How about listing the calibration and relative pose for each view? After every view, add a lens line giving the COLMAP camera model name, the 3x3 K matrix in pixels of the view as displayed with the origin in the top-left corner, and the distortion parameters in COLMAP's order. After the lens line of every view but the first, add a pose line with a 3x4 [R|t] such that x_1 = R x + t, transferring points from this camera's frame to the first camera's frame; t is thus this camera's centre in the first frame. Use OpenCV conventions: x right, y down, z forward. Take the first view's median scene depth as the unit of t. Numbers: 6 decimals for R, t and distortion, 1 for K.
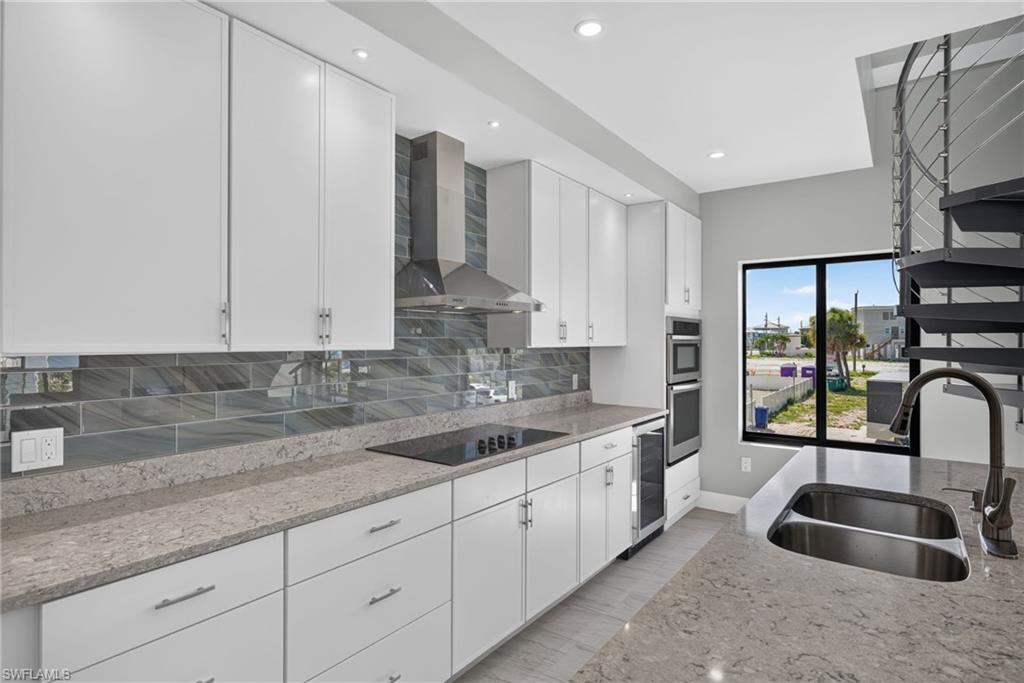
lens RADIAL K [[534.1, 0, 510.7], [0, 534.1, 338.2], [0, 0, 1]] dist [-0.005359, -0.000483]
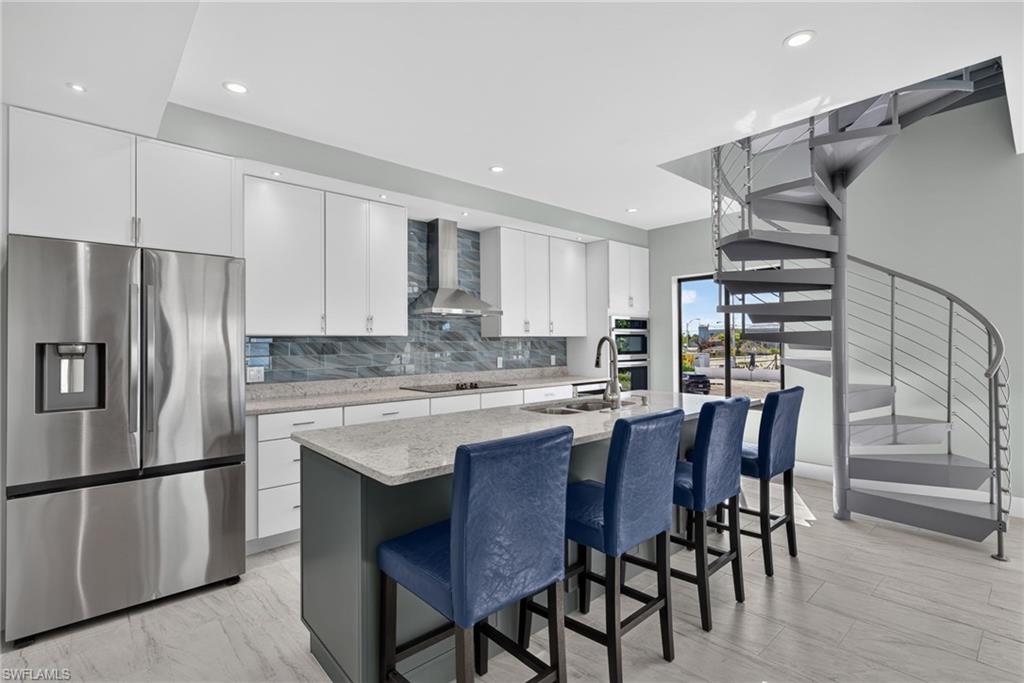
lens RADIAL K [[467.5, 0, 511.2], [0, 467.5, 341.8], [0, 0, 1]] dist [0.005439, 0.000571]
pose [[0.977150, -0.010315, -0.212300, 0.380472], [0.011144, 0.999934, 0.002705, 0.031385], [0.212258, -0.005009, 0.977201, -0.449858]]
